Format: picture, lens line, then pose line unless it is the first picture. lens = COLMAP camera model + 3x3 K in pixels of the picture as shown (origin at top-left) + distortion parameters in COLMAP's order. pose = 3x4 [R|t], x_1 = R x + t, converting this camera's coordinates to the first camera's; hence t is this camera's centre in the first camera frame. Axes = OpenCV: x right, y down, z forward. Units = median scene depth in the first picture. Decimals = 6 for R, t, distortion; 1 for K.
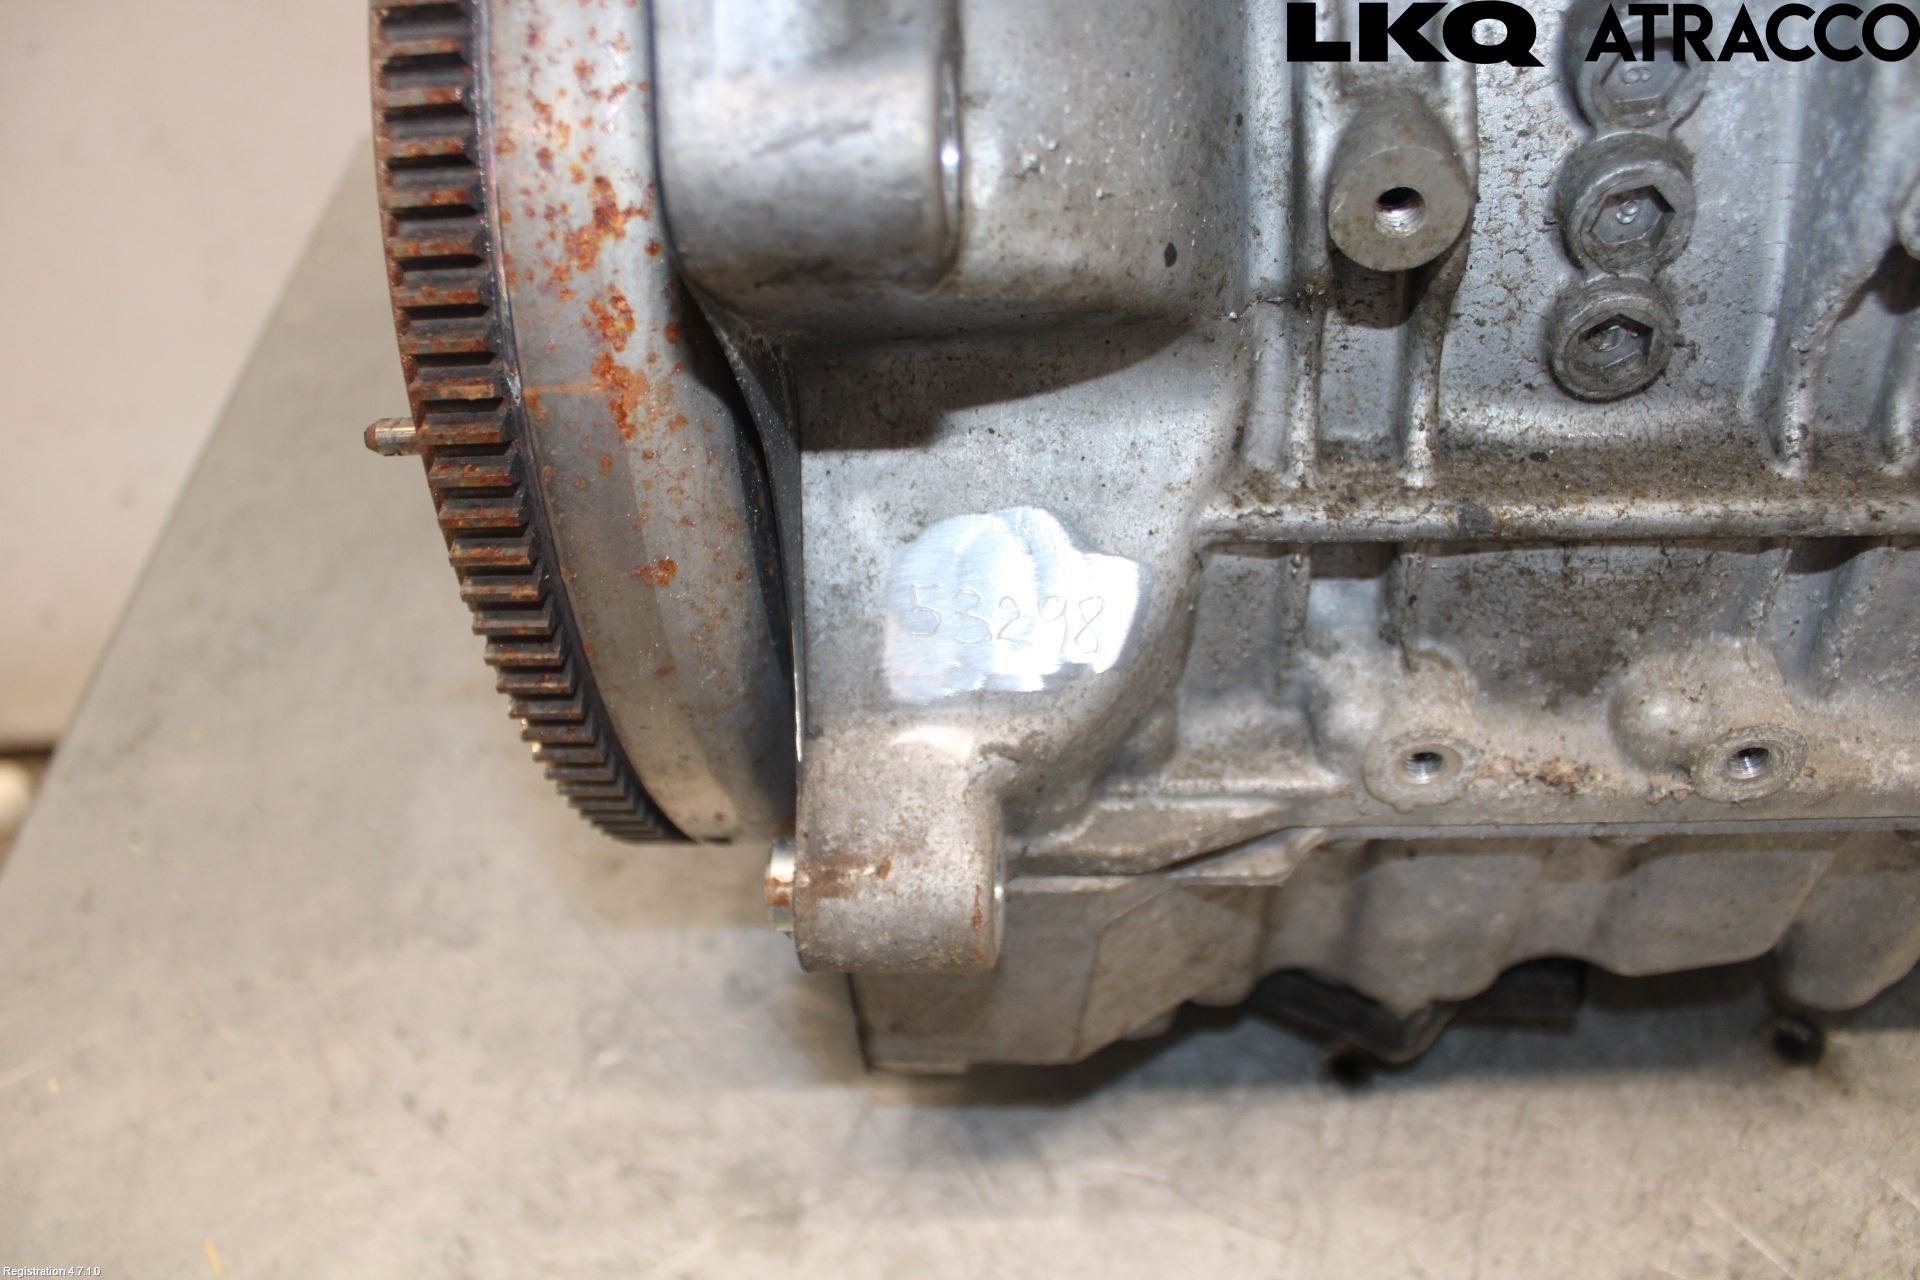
lens RADIAL K [[1652.5, 0, 962.4], [0, 1652.5, 726.0], [0, 0, 1]] dist [-0.162256, 0.152609]
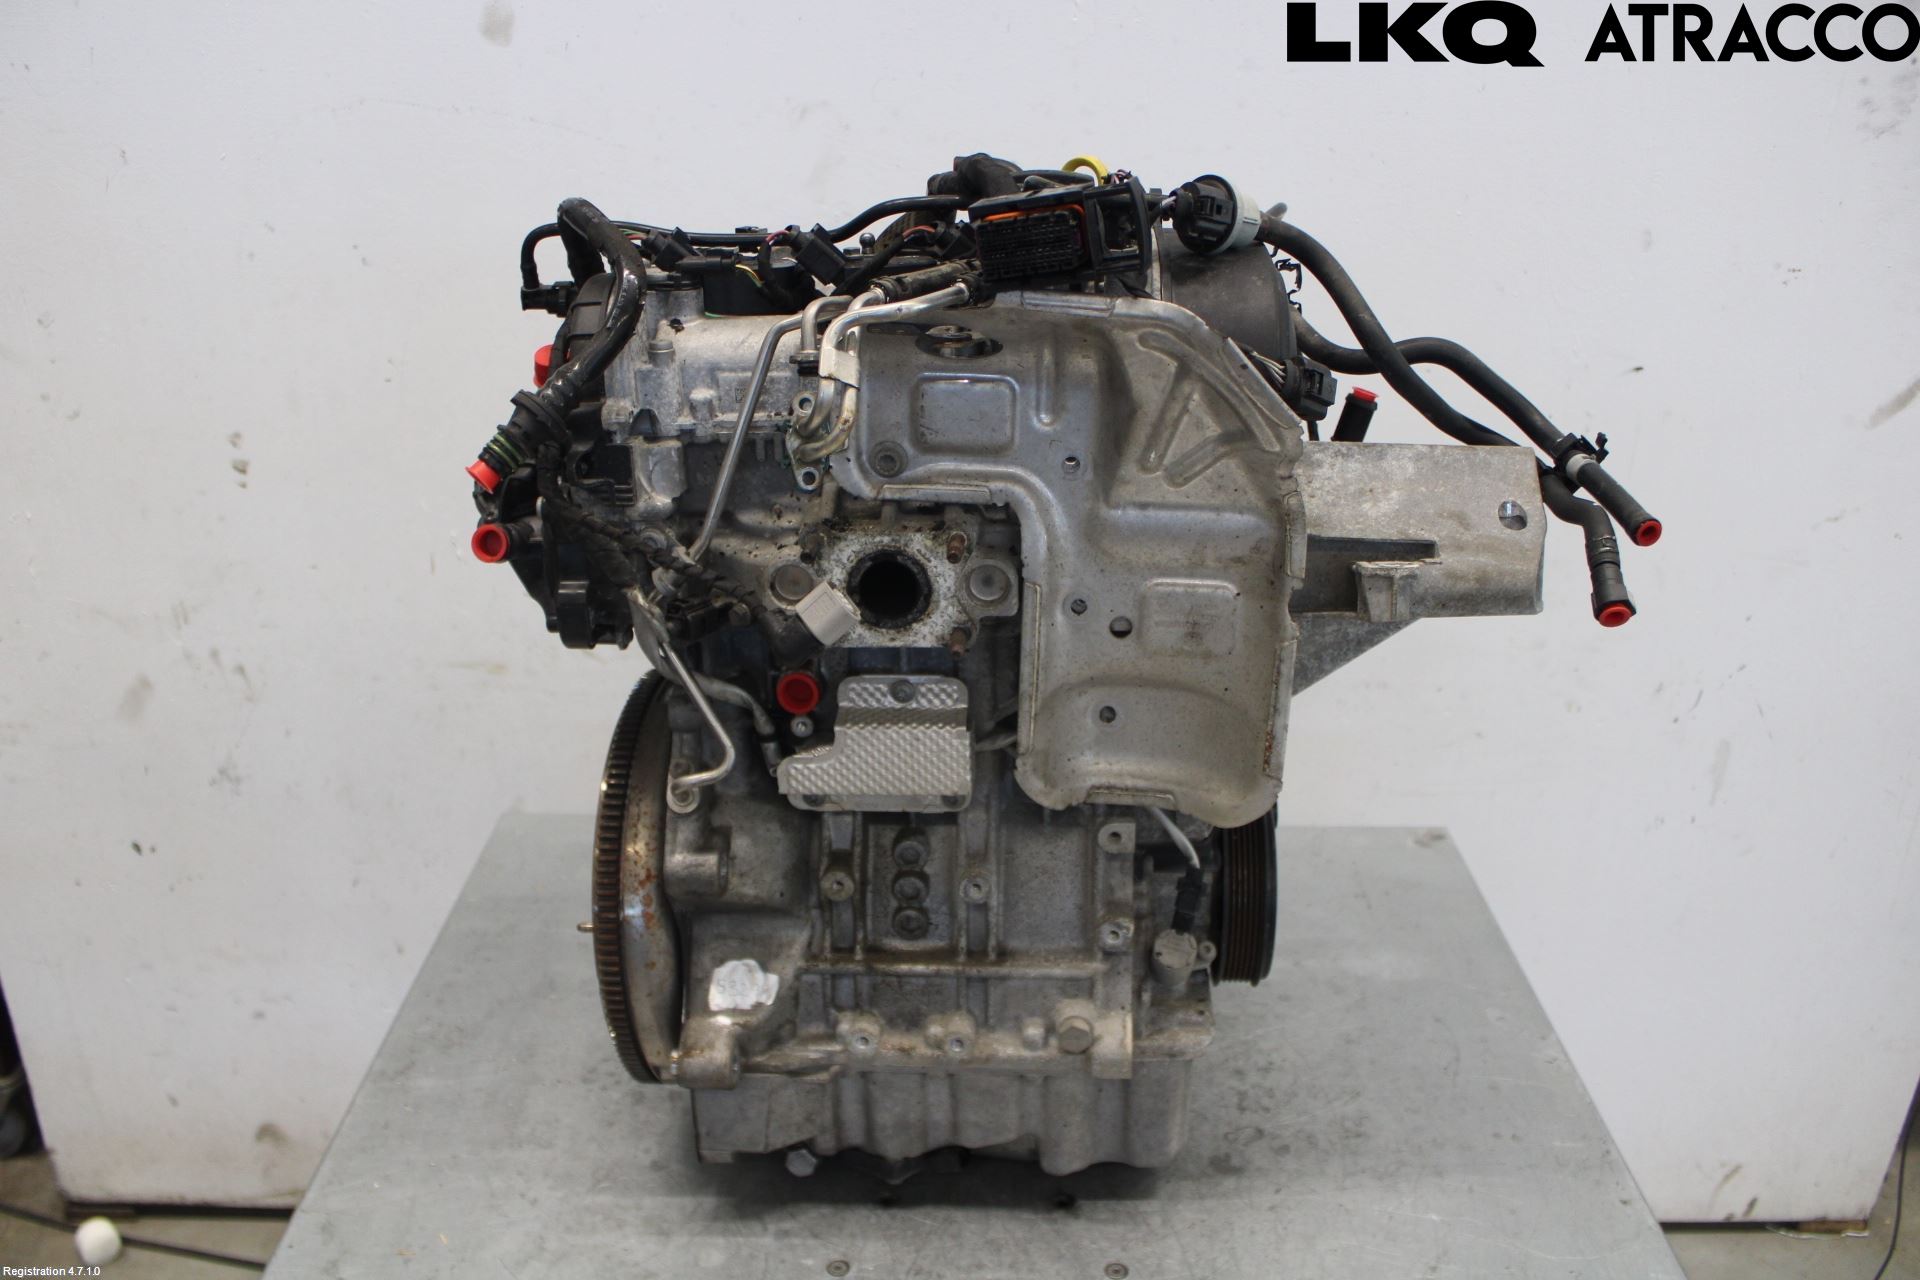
lens RADIAL K [[1652.5, 0, 962.4], [0, 1652.5, 726.0], [0, 0, 1]] dist [-0.162256, 0.152609]
pose [[0.998198, 0.059322, 0.009085, 0.305880], [-0.051483, 0.924238, -0.378331, 0.514961], [-0.030840, 0.377181, 0.925626, -1.794211]]
